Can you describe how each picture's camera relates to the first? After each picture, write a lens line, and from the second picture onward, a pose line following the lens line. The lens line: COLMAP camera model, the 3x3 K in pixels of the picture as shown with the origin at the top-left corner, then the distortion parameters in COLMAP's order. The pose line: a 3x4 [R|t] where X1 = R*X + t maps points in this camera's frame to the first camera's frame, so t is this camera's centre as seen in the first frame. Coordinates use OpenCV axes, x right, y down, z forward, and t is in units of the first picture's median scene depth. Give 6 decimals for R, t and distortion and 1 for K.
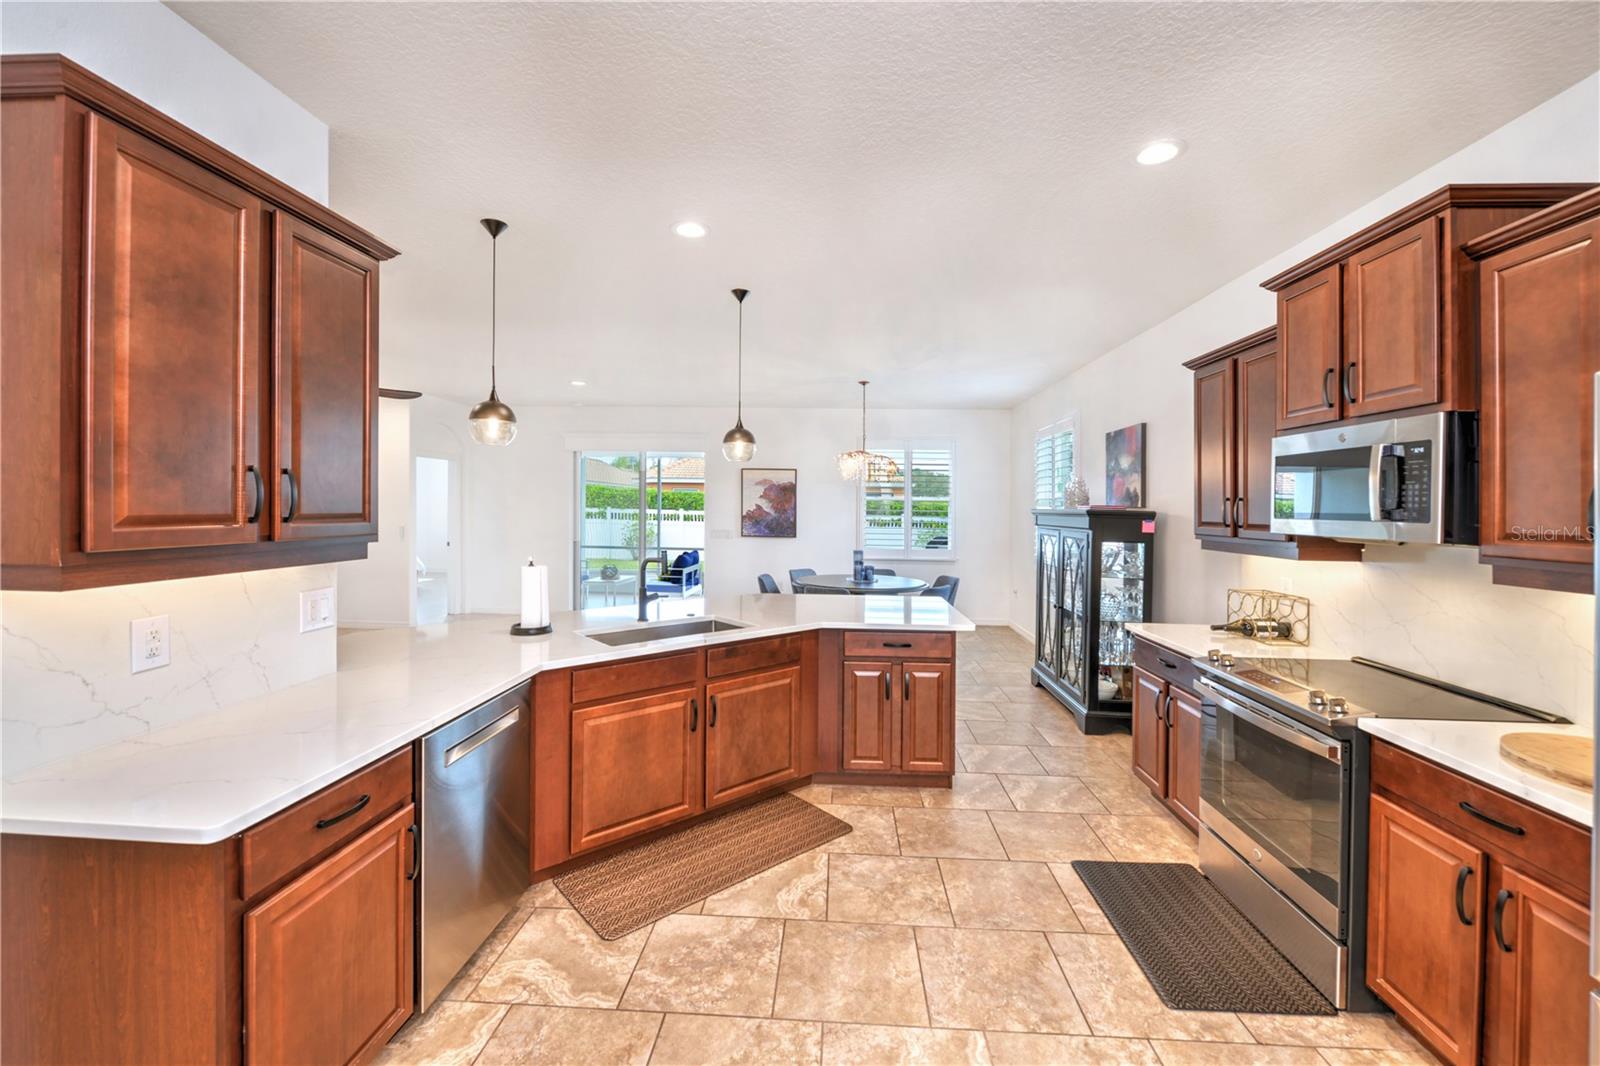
lens RADIAL K [[654.0, 0, 806.8], [0, 654.0, 516.7], [0, 0, 1]] dist [-0.008315, -0.000649]
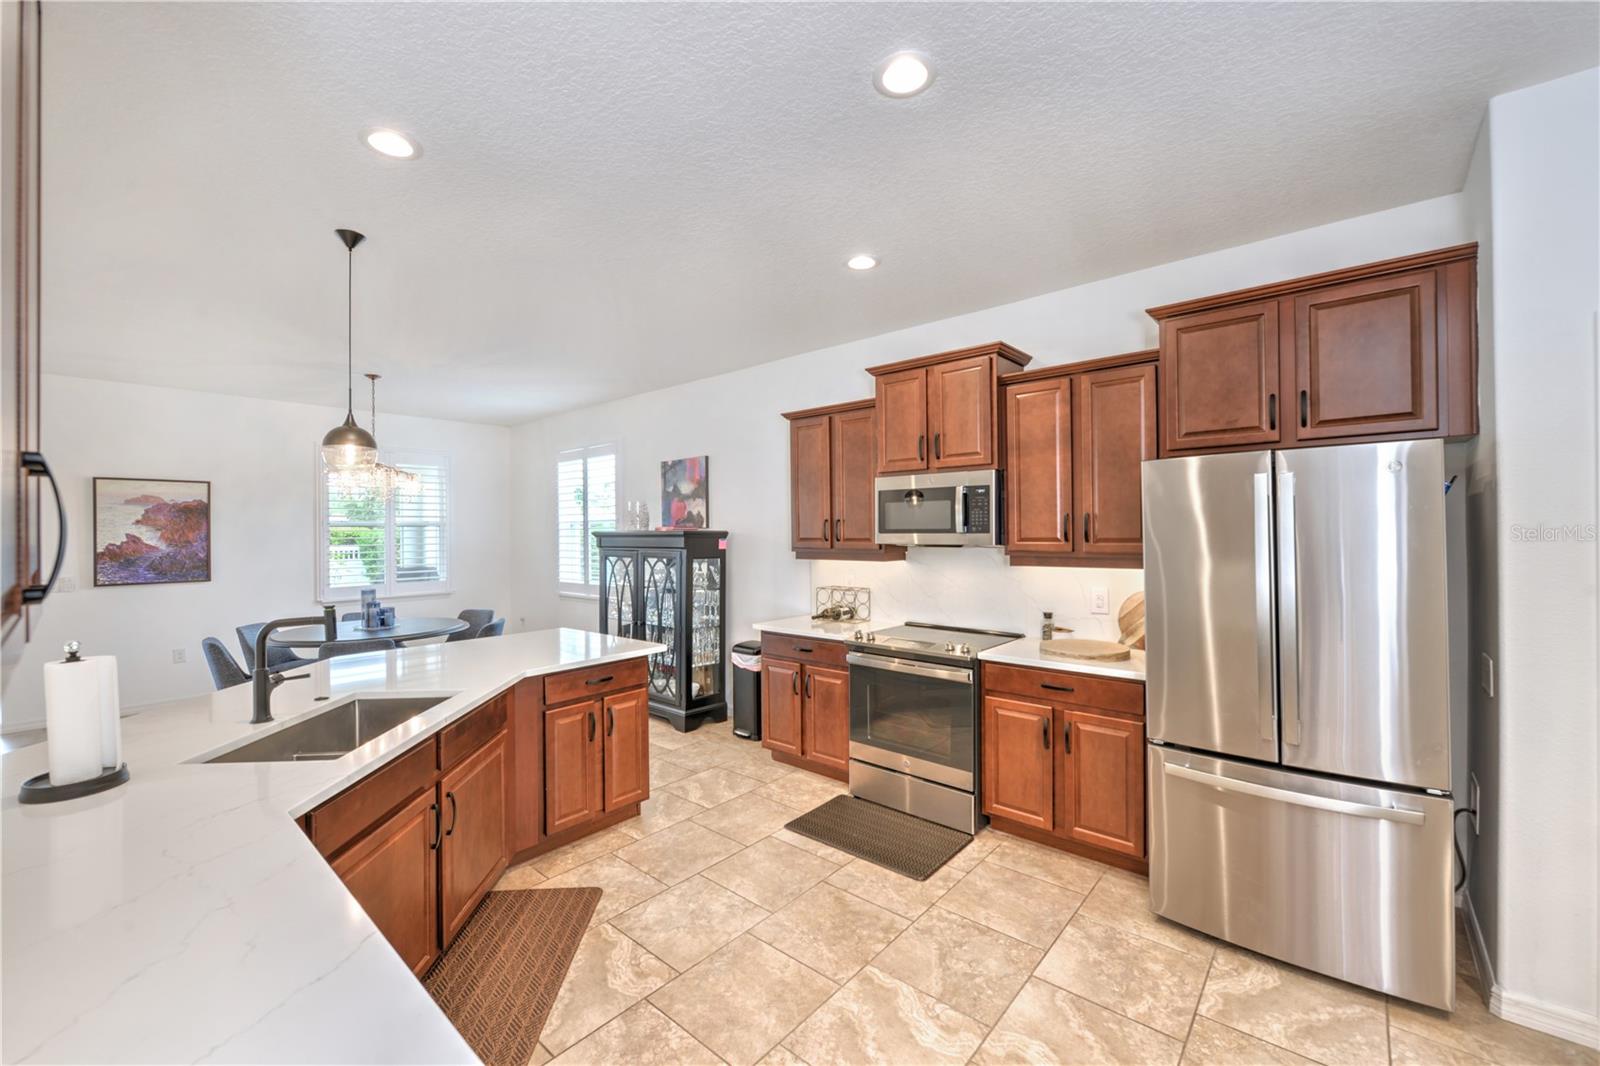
lens RADIAL K [[654.0, 0, 812.6], [0, 654.0, 535.7], [0, 0, 1]] dist [-0.008315, -0.000649]
pose [[0.597394, -0.026139, 0.801522, -0.521638], [0.029877, 0.999500, 0.010328, -0.011686], [-0.801391, 0.017778, 0.597877, 0.245823]]
